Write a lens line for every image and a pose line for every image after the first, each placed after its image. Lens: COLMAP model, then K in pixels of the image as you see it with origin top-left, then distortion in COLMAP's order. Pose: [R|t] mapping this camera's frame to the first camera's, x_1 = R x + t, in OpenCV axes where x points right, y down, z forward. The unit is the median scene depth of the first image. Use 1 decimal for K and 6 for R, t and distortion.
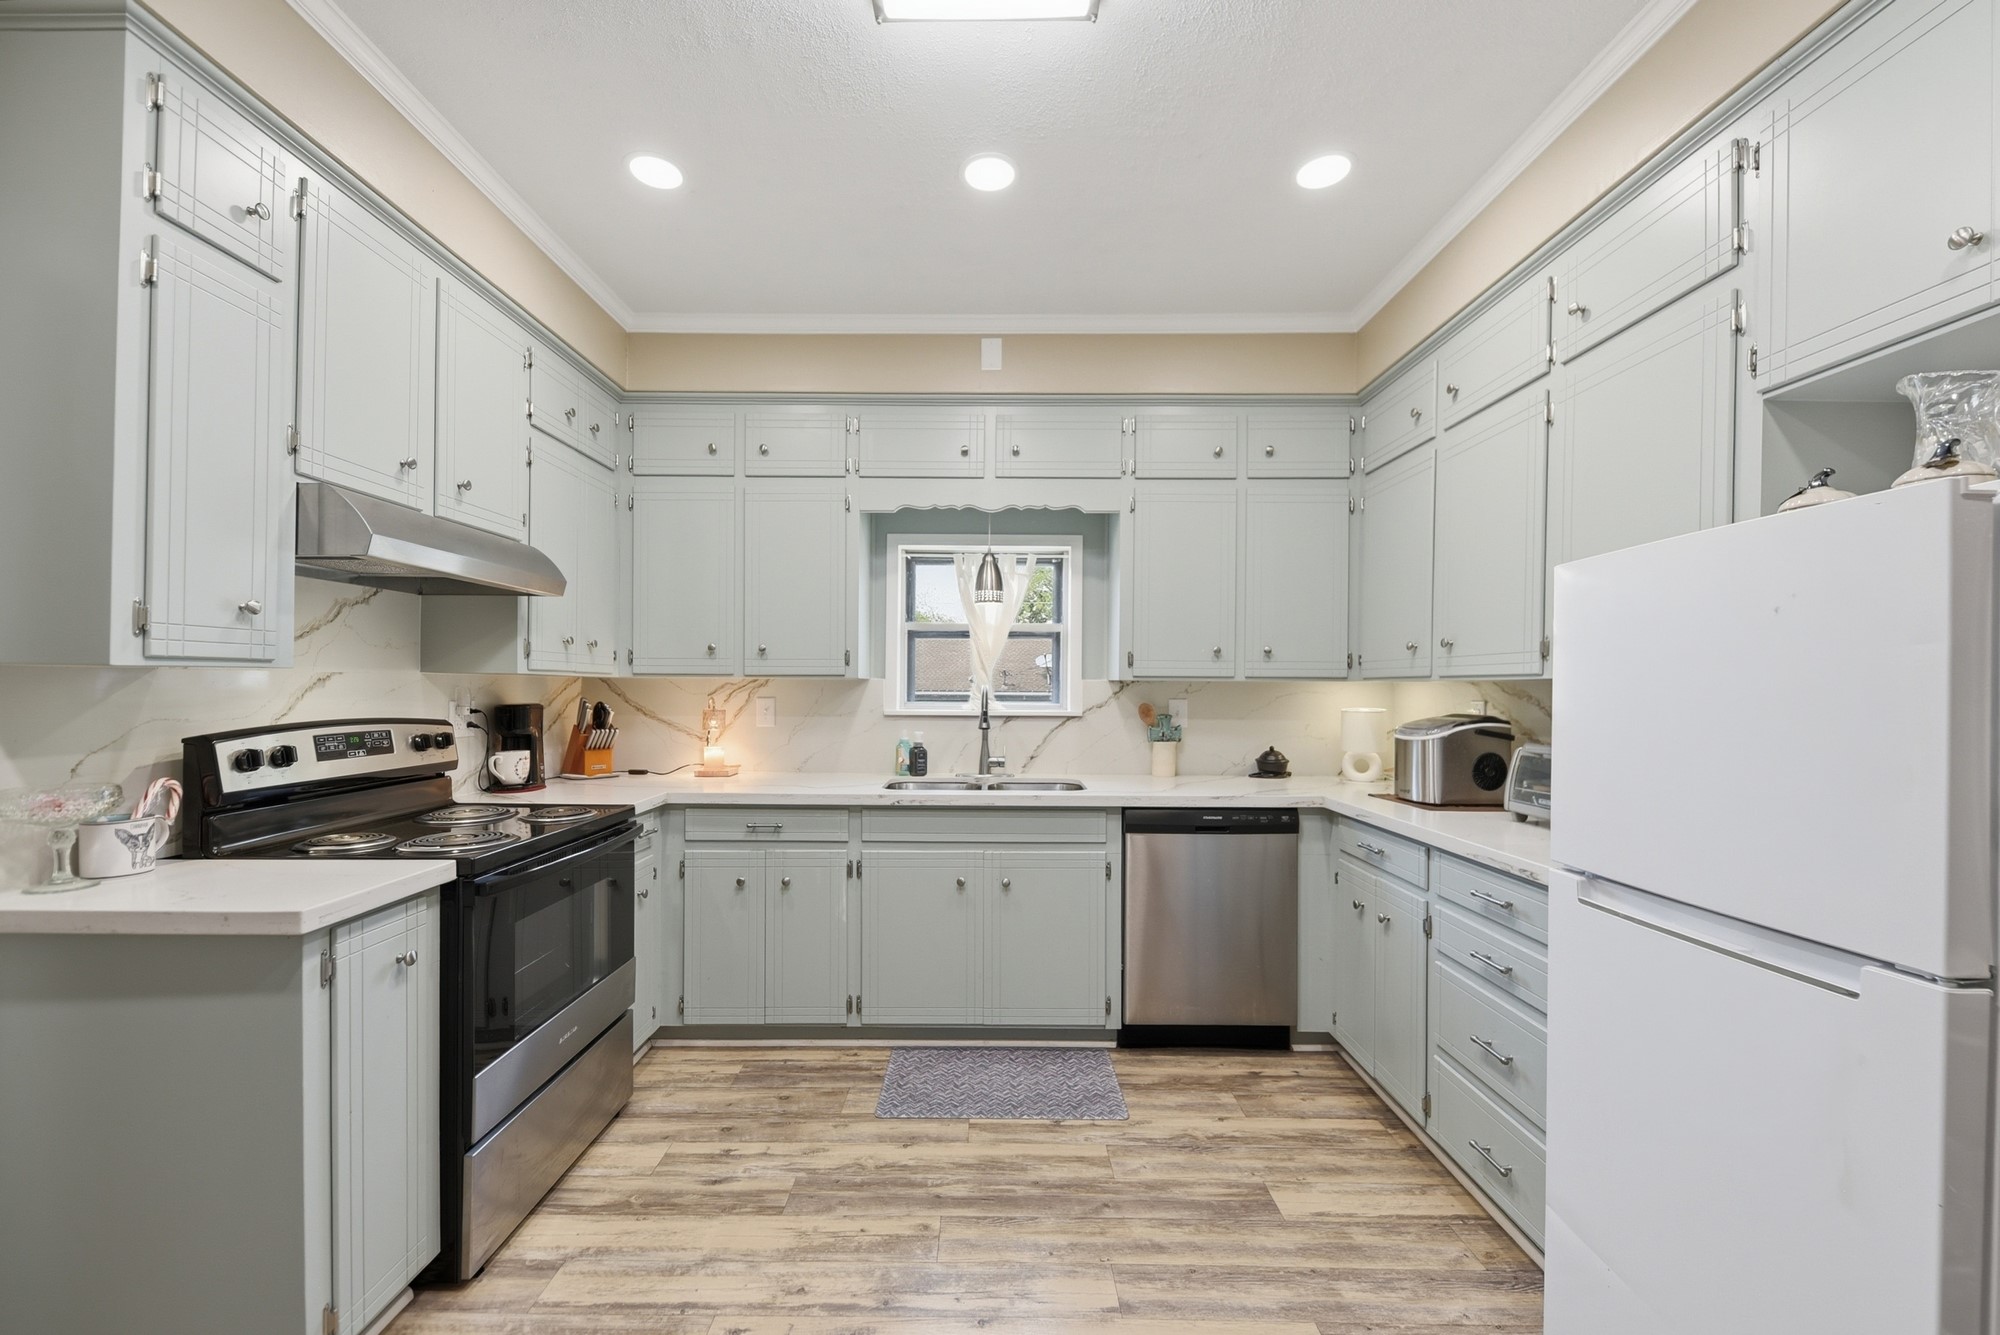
lens RADIAL K [[757.7, 0, 995.9], [0, 757.7, 680.7], [0, 0, 1]] dist [0.001918, 0.000063]
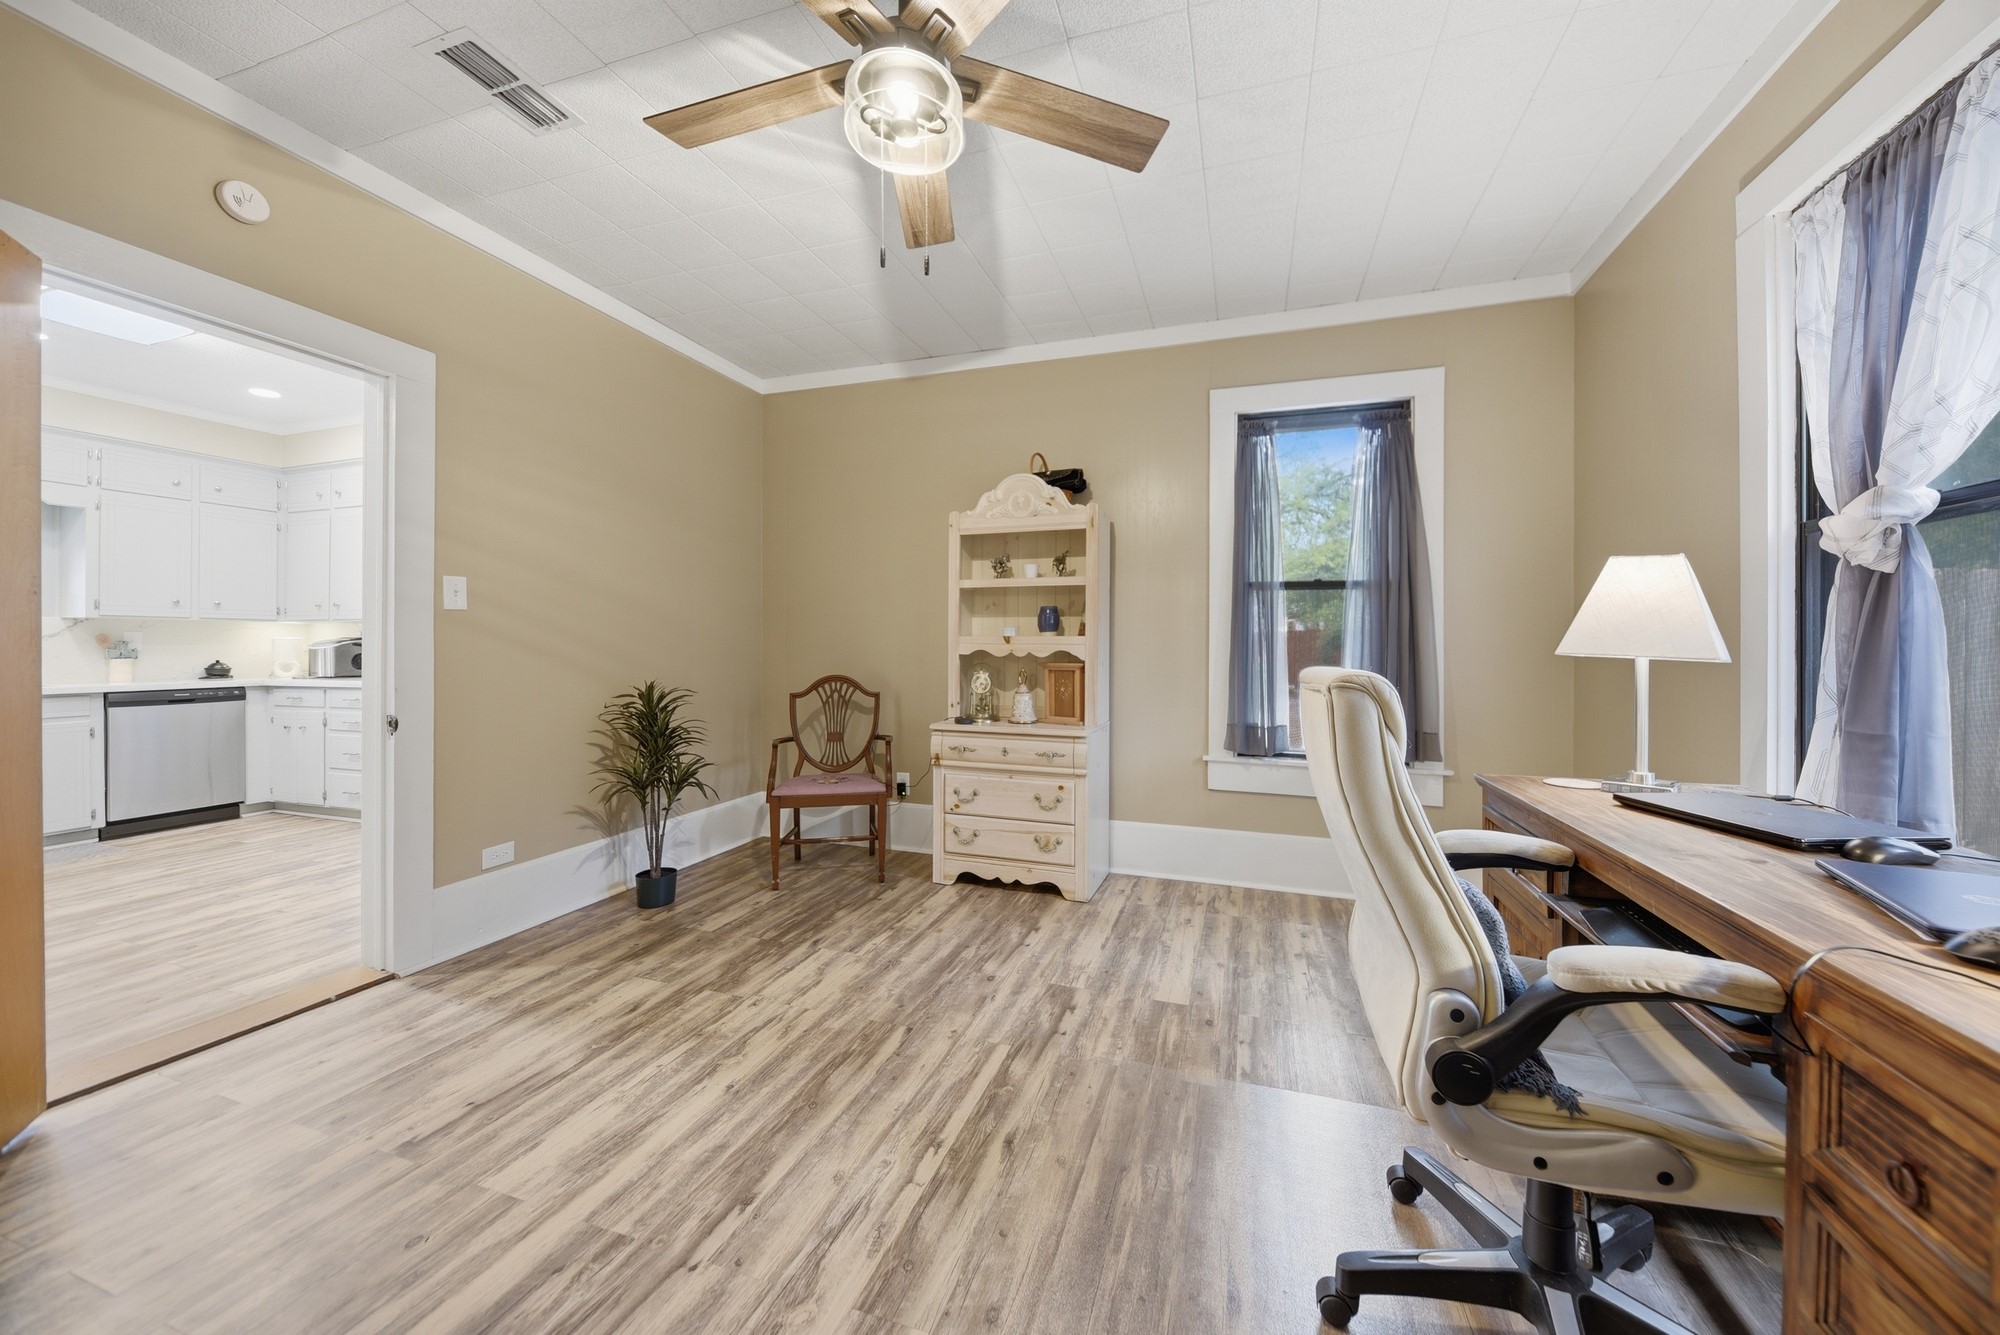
lens RADIAL K [[714.6, 0, 1006.6], [0, 714.6, 646.3], [0, 0, 1]] dist [0.006780, -0.000699]
pose [[0.319886, -0.012273, 0.947377, -0.700221], [-0.004104, 0.999889, 0.014339, 0.032444], [-0.947447, -0.008475, 0.319800, -1.389129]]
